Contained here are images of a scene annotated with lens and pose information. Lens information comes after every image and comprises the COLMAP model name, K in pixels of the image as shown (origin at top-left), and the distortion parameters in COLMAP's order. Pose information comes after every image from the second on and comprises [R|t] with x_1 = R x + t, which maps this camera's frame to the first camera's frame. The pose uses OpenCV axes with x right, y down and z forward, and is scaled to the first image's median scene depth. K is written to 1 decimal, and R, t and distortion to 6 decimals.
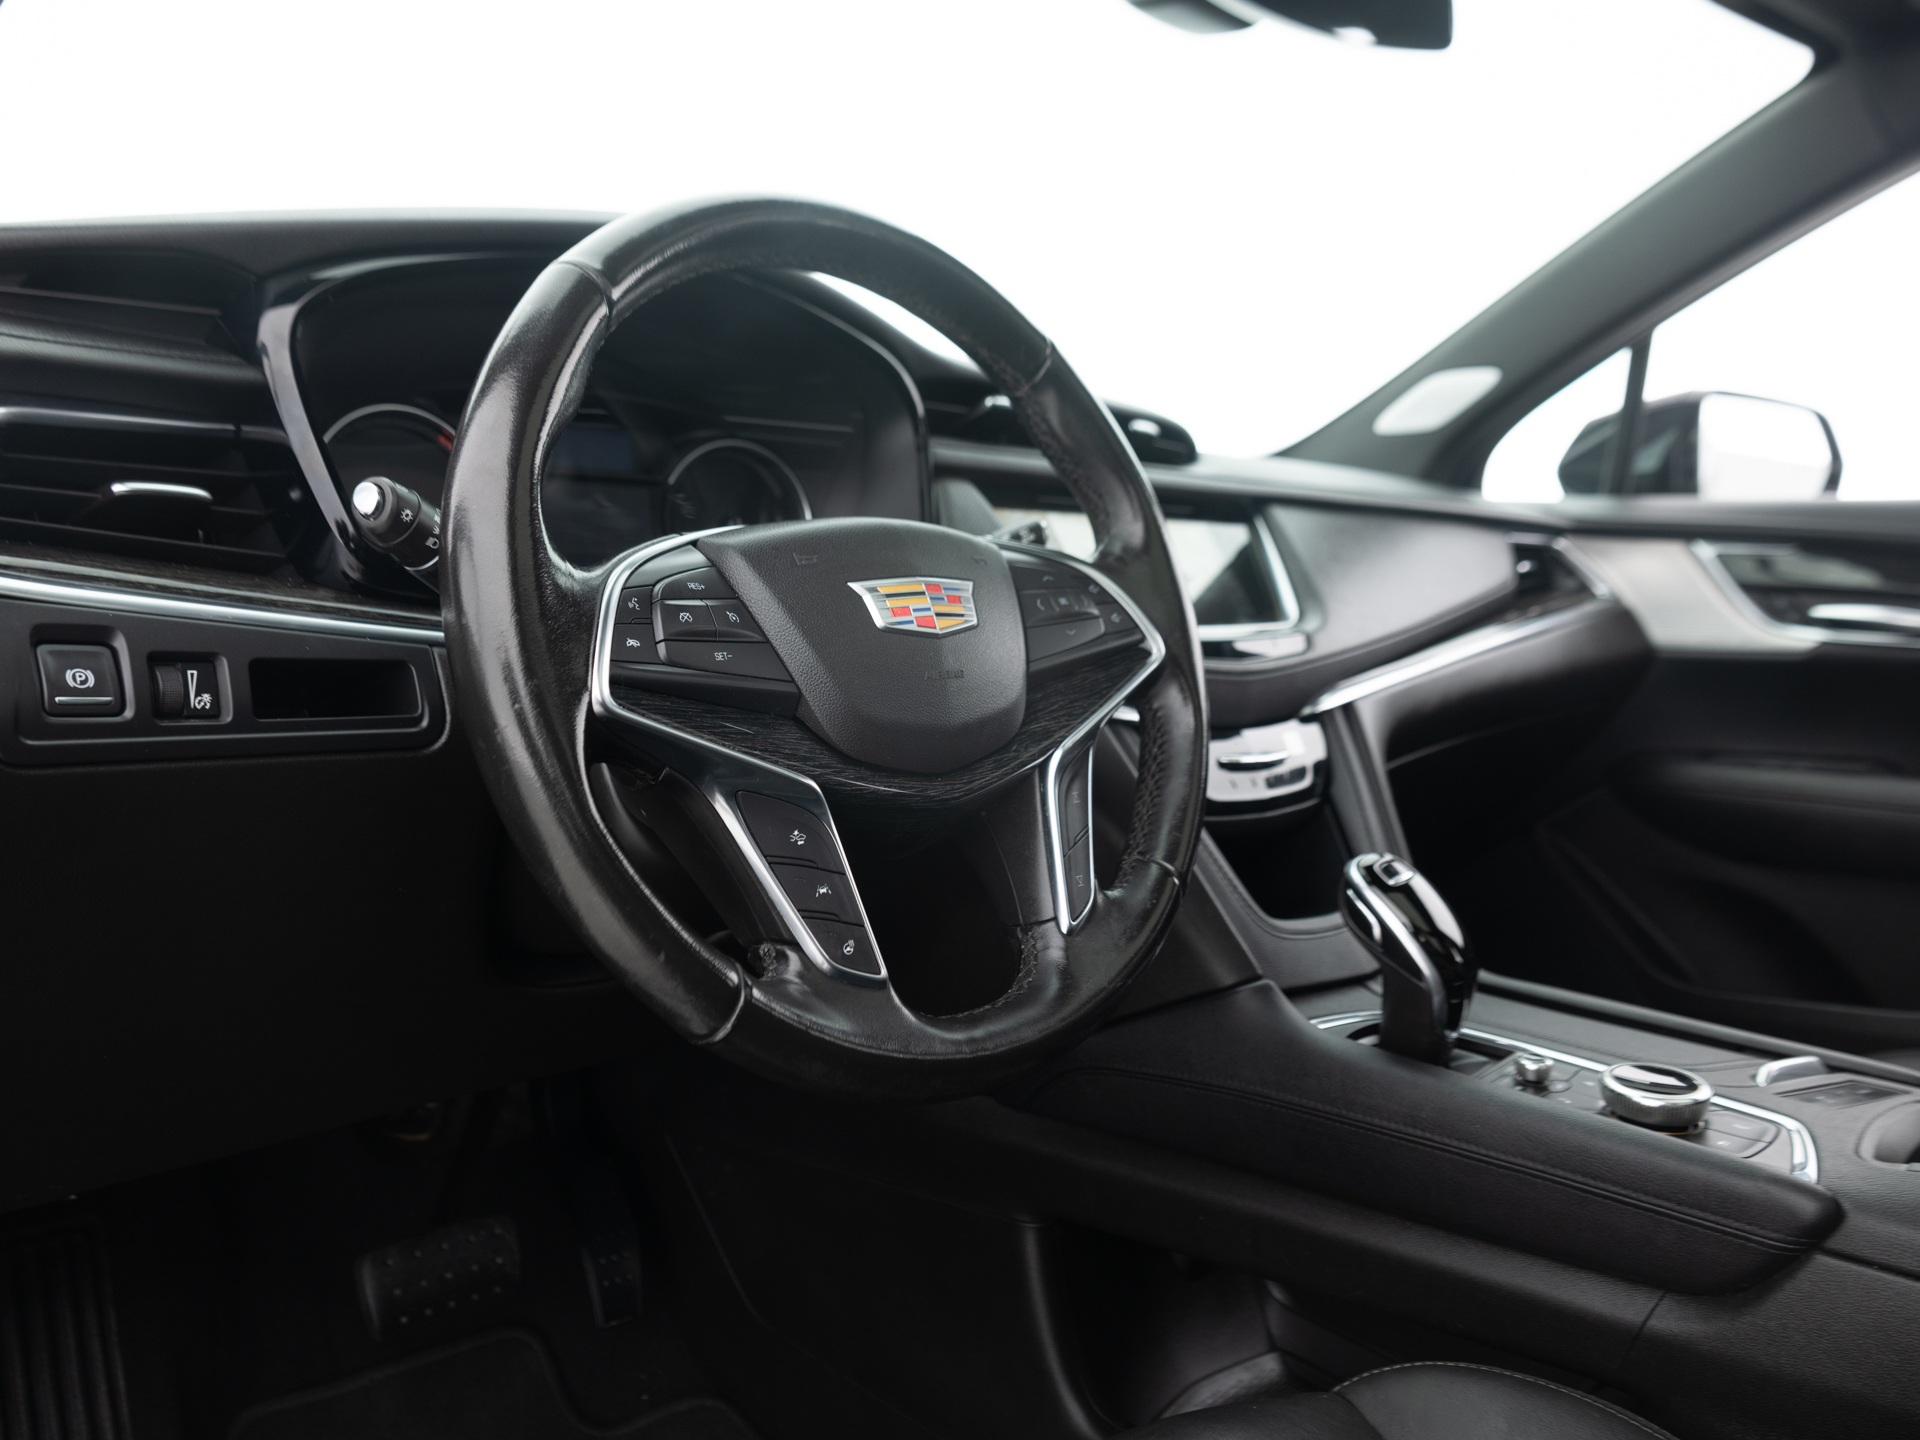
lens RADIAL K [[1453.8, 0, 912.8], [0, 1453.8, 728.4], [0, 0, 1]] dist [0.034881, 0.000007]
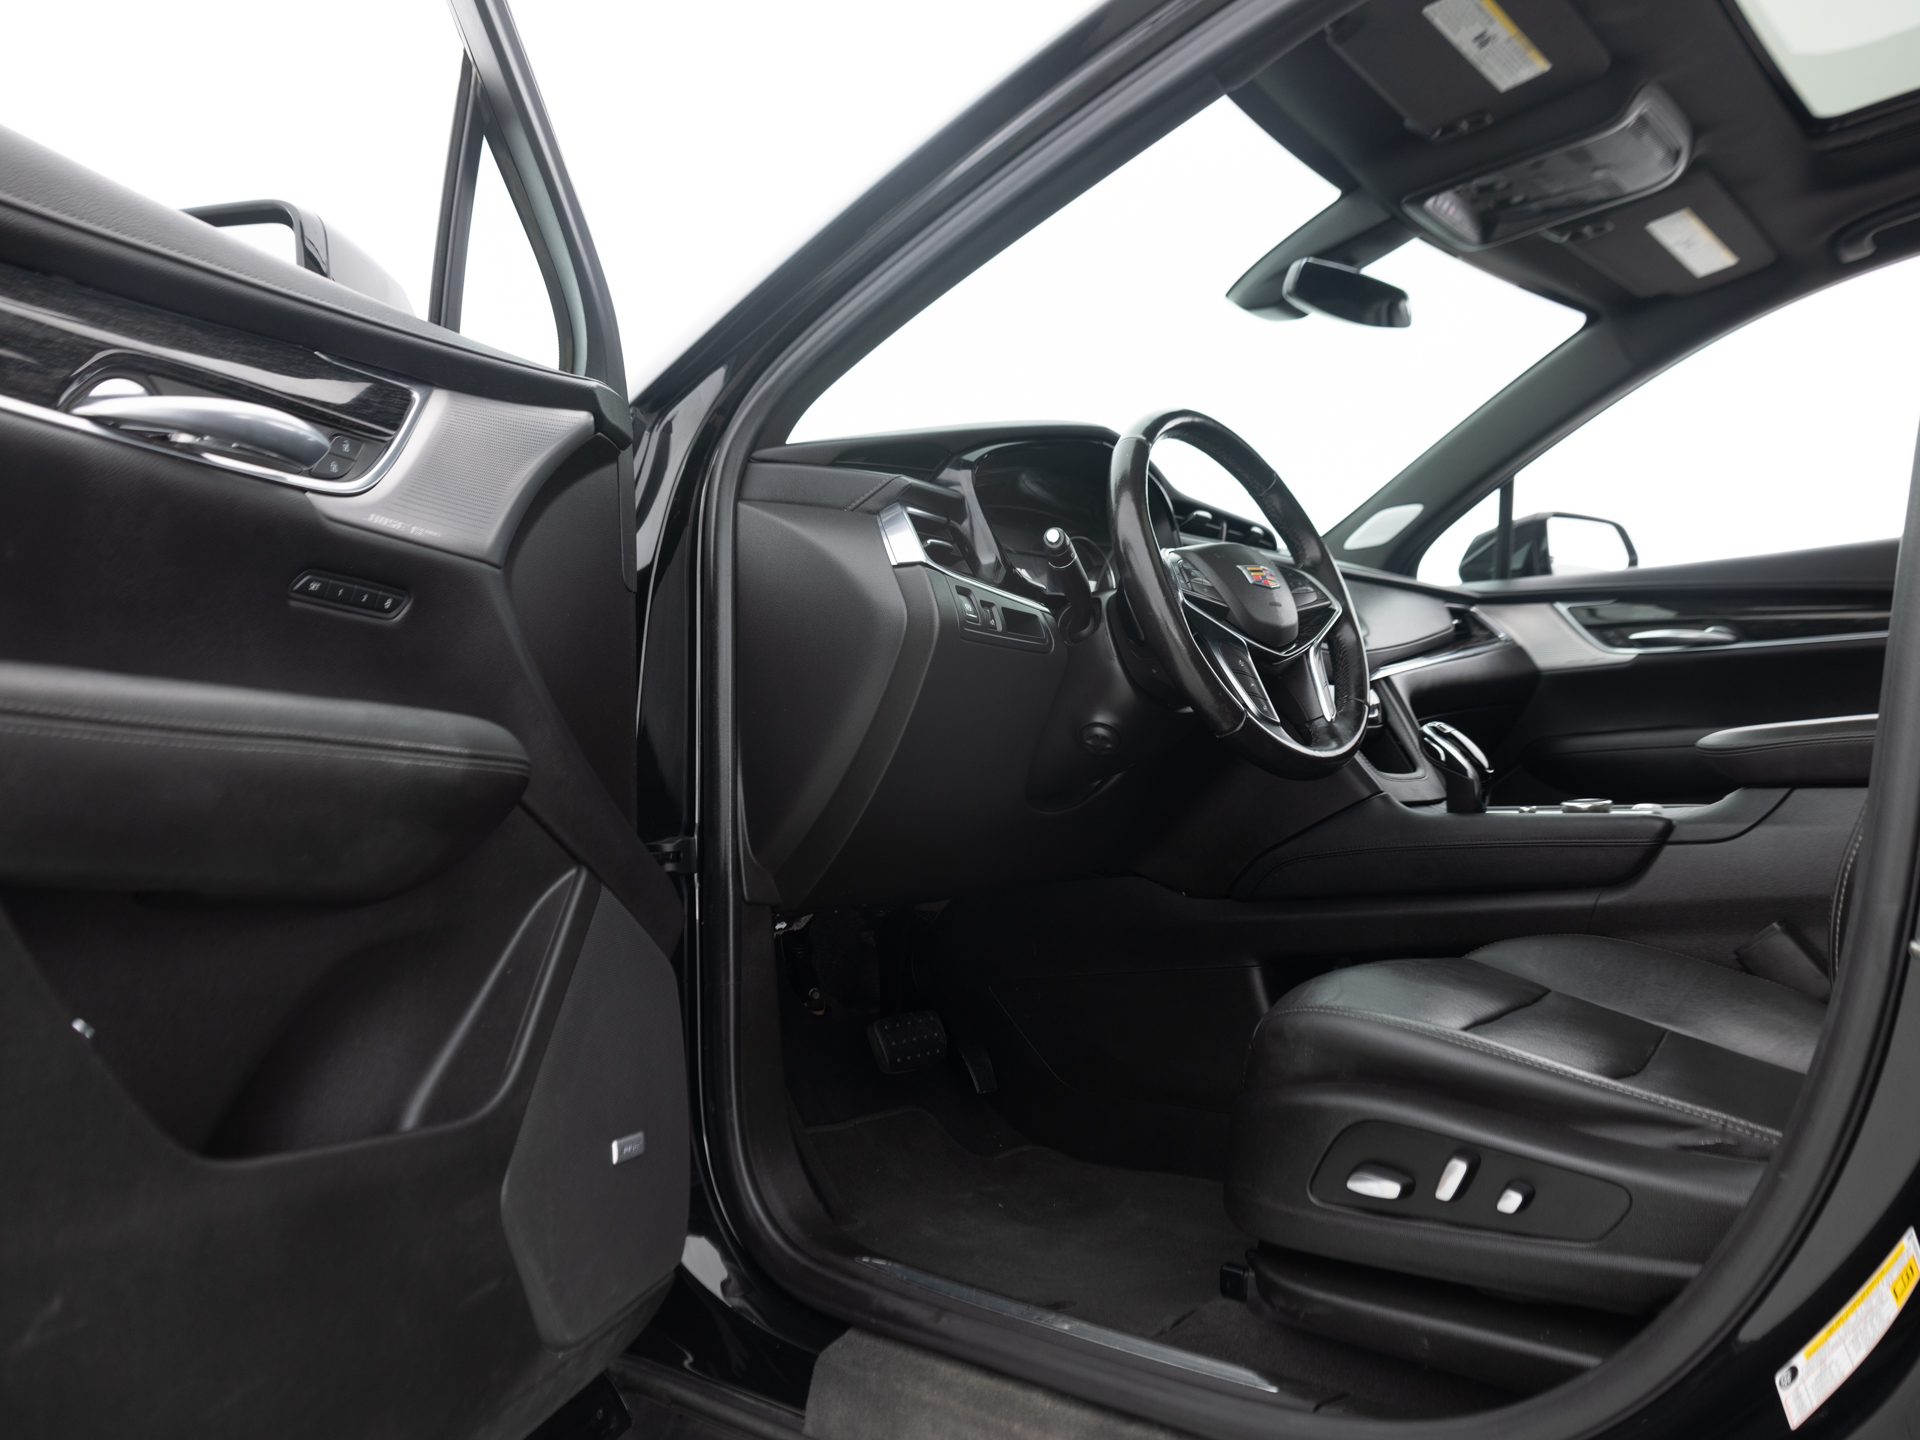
lens RADIAL K [[1453.8, 0, 912.8], [0, 1453.8, 728.4], [0, 0, 1]] dist [0.034881, 0.000007]
pose [[0.994310, -0.051380, 0.093318, -0.331857], [0.063495, 0.989229, -0.131887, 0.181405], [-0.085537, 0.137062, 0.986862, -0.515803]]
